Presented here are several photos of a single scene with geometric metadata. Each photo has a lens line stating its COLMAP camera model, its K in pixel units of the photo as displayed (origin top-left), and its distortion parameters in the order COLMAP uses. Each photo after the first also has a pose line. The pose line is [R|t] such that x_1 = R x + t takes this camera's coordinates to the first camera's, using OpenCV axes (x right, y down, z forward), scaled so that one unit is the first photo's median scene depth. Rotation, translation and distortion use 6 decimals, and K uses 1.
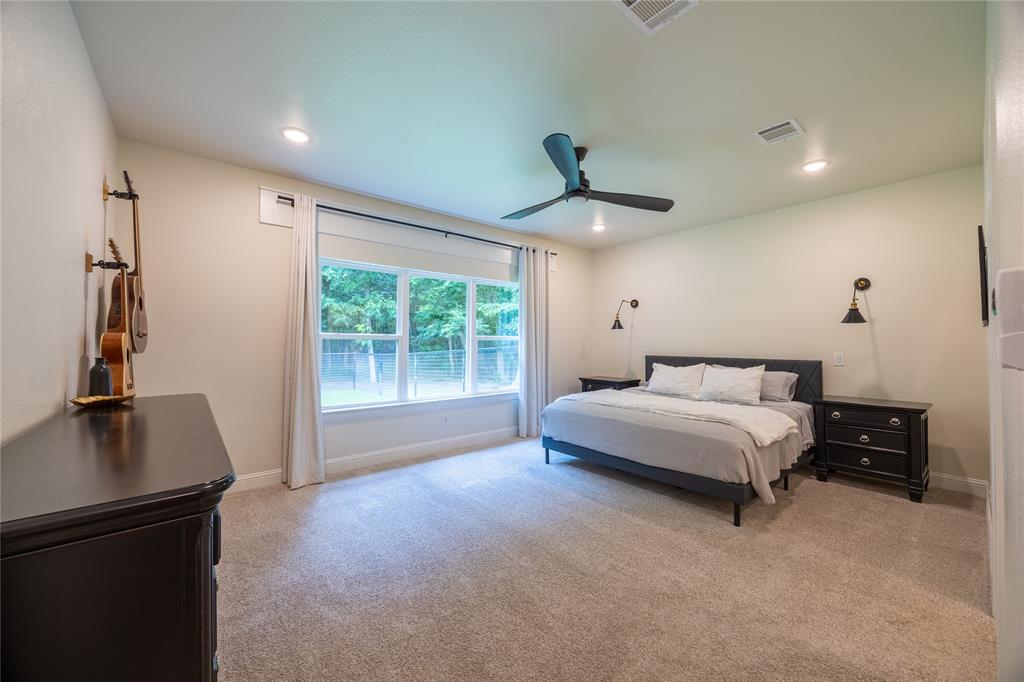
lens RADIAL K [[389.0, 0, 513.6], [0, 389.0, 337.9], [0, 0, 1]] dist [-0.004220, -0.000192]
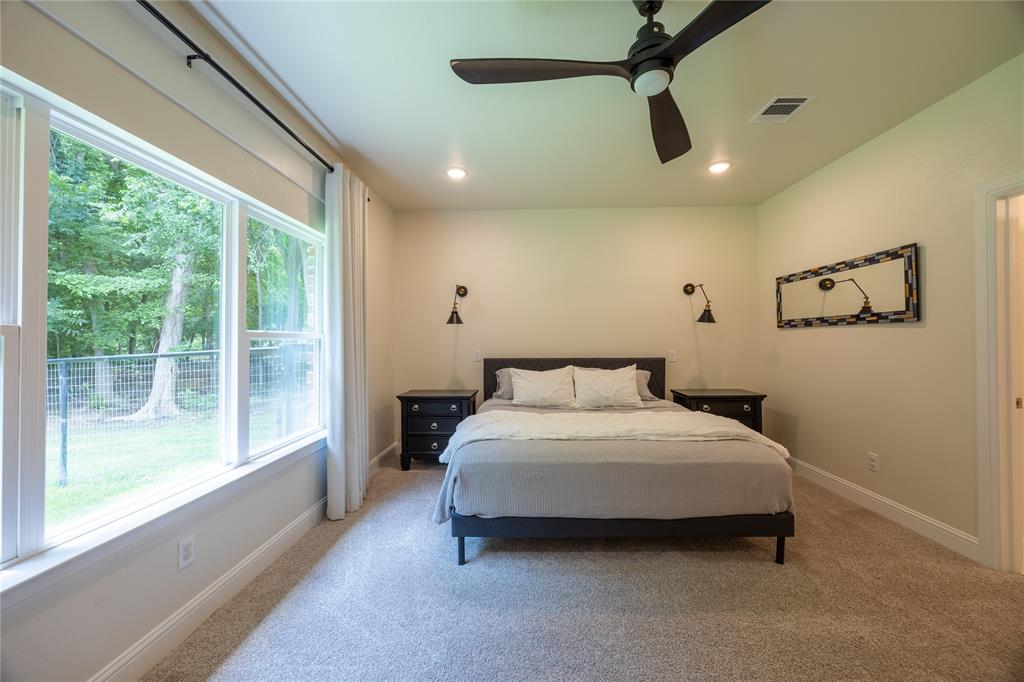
lens RADIAL K [[389.0, 0, 513.6], [0, 389.0, 337.9], [0, 0, 1]] dist [-0.004220, -0.000192]
pose [[0.661806, 0.000066, 0.749675, -0.277193], [-0.003535, 0.999989, 0.003032, 0.002018], [-0.749667, -0.004657, 0.661799, 0.582448]]
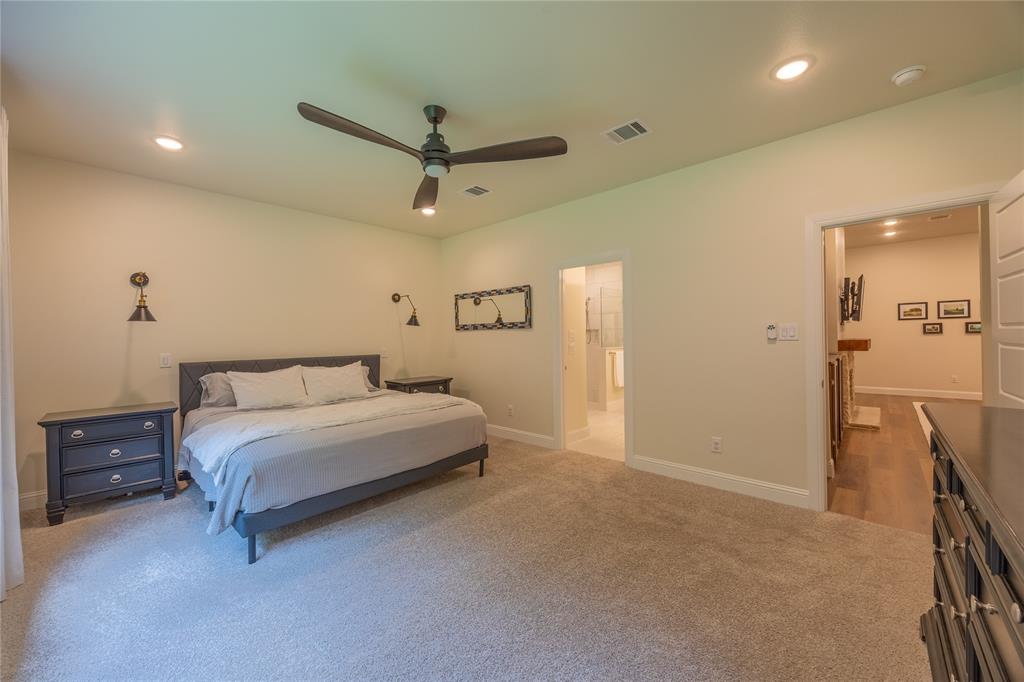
lens RADIAL K [[391.5, 0, 516.1], [0, 391.5, 337.1], [0, 0, 1]] dist [-0.002275, -0.000033]
pose [[-0.131141, 0.000904, 0.991363, -0.515959], [0.000380, 1.000000, -0.000862, 0.002918], [-0.991364, 0.000264, -0.131142, 0.700249]]
